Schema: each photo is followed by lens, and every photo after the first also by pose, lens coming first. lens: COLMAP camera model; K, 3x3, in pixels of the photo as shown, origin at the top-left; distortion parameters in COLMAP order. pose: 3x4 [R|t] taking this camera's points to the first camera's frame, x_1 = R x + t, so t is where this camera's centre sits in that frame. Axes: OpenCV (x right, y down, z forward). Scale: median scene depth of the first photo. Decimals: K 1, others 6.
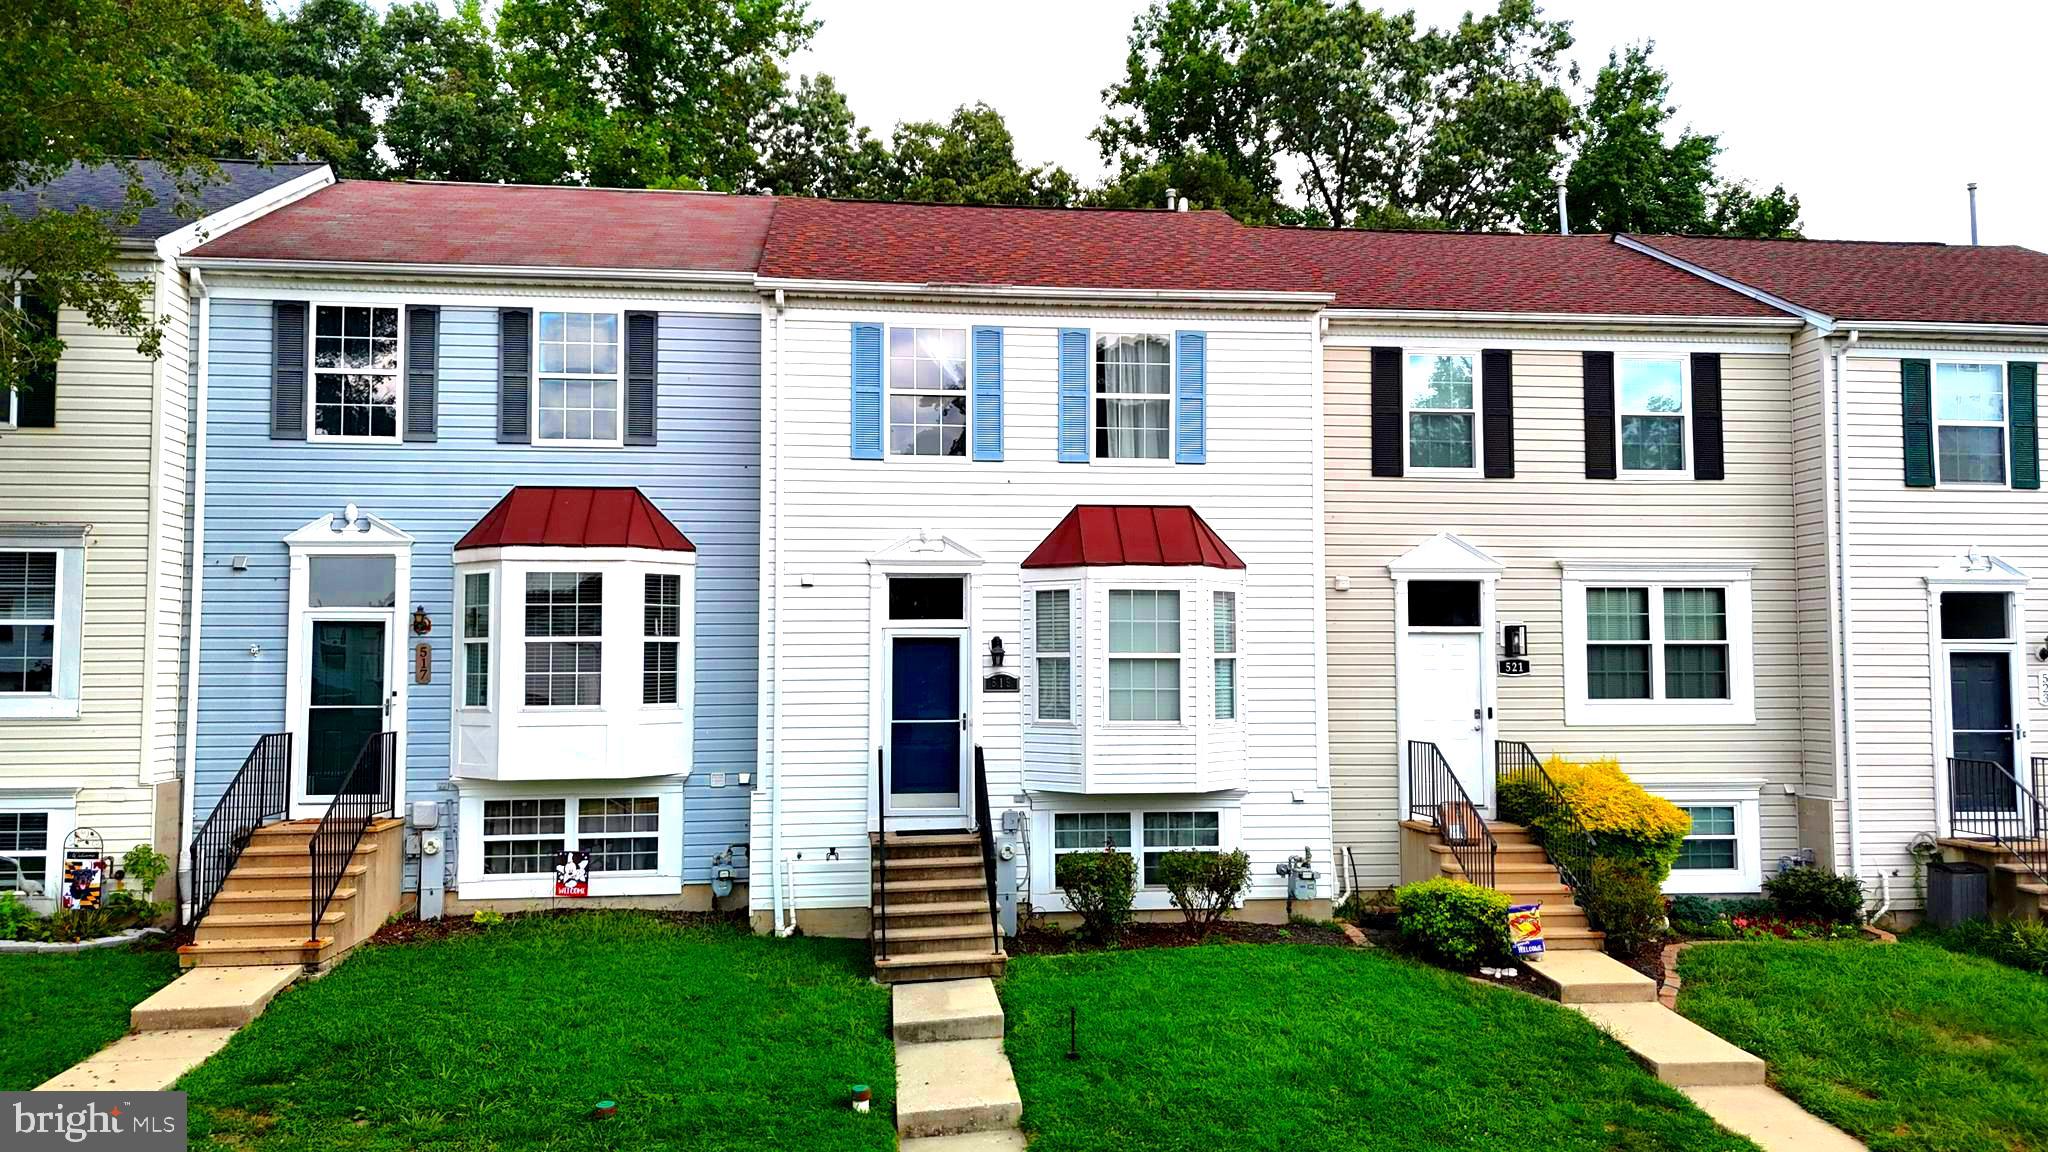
lens RADIAL K [[1507.9, 0, 1026.8], [0, 1507.9, 587.2], [0, 0, 1]] dist [0.076217, -0.070147]
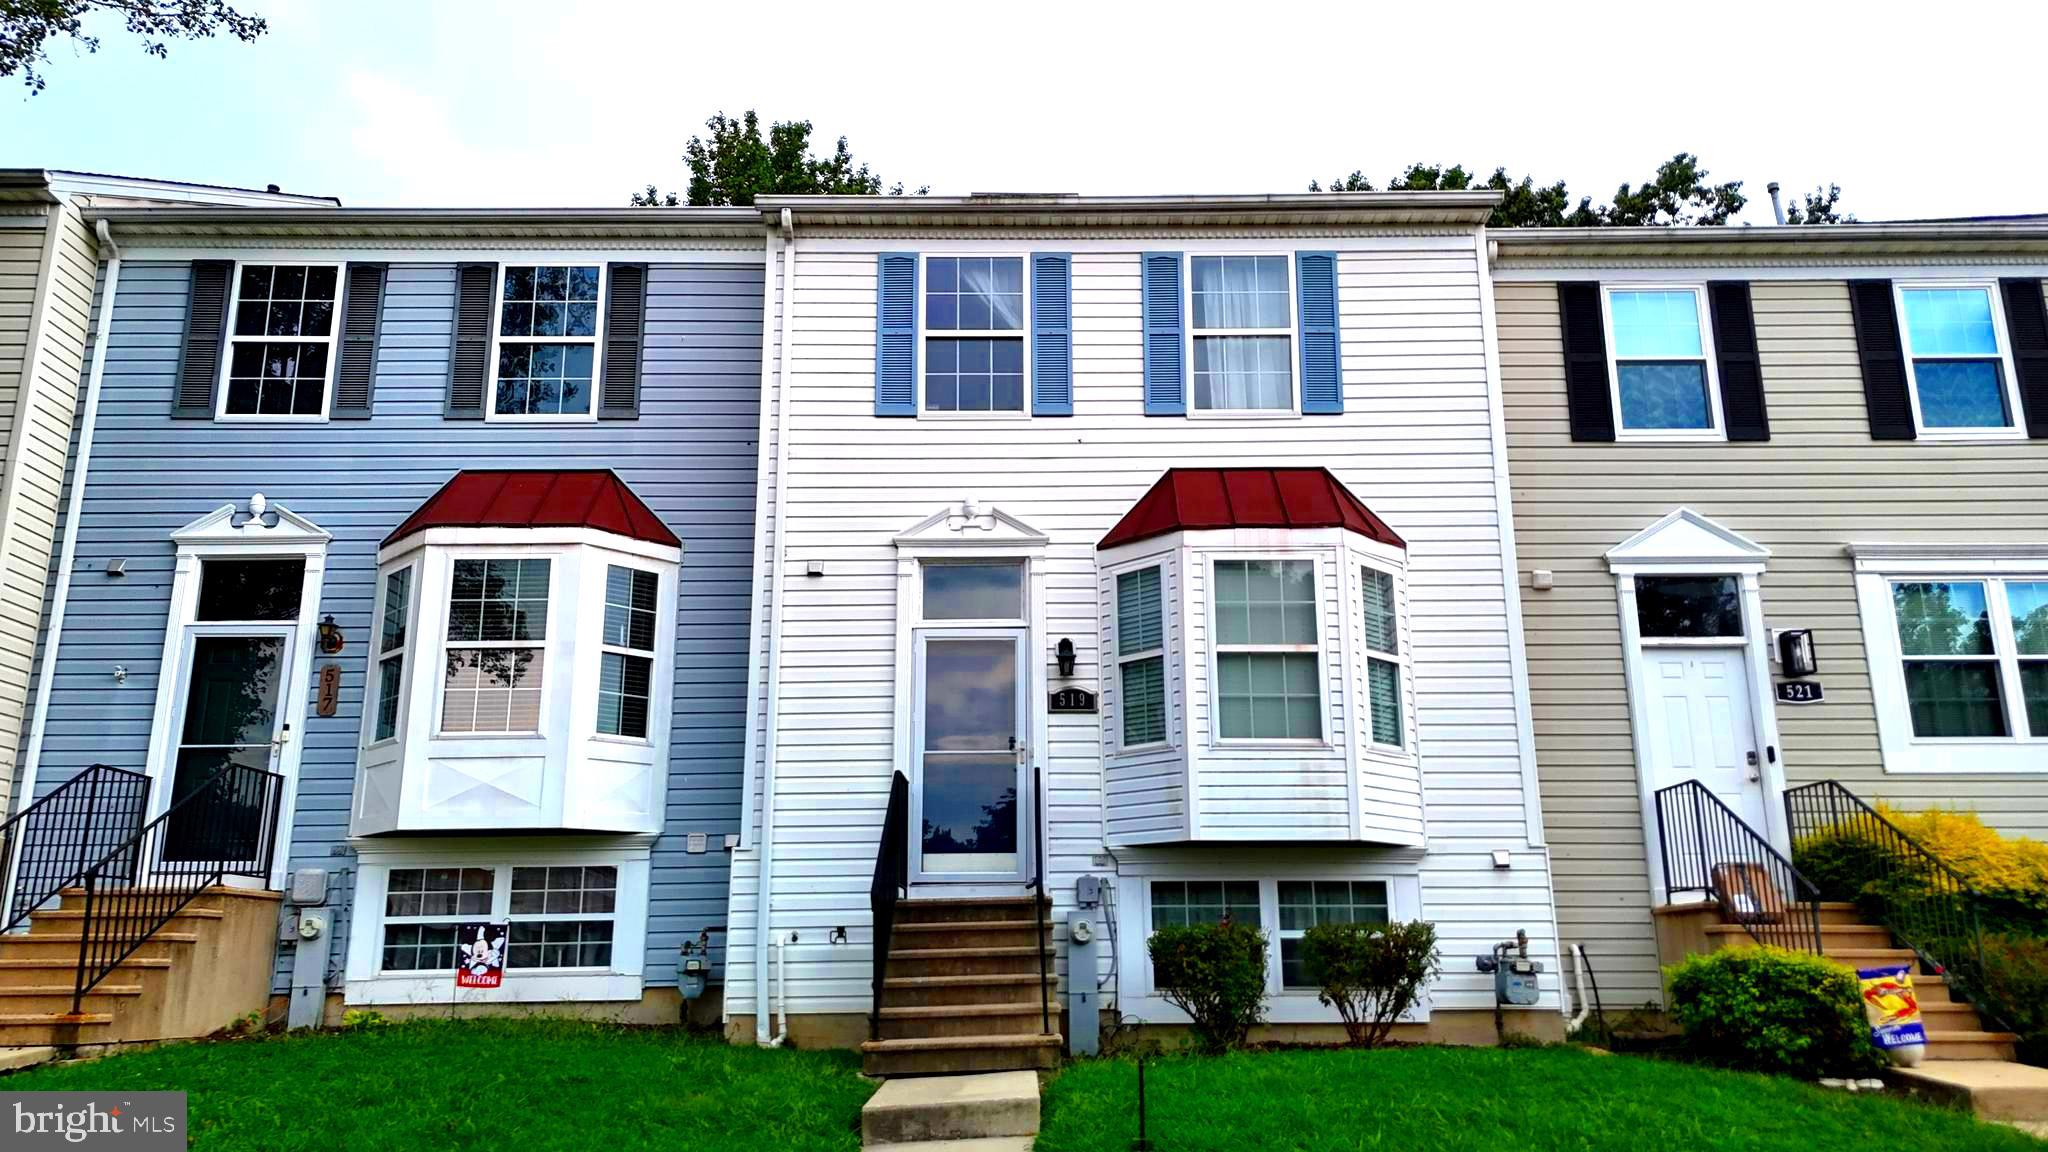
lens RADIAL K [[1507.9, 0, 1028.5], [0, 1507.9, 579.4], [0, 0, 1]] dist [0.076217, -0.070147]
pose [[0.994162, -0.030631, -0.103455, 0.039121], [0.009432, 0.979857, -0.199476, 0.150905], [0.107481, 0.197336, 0.974426, 0.267311]]
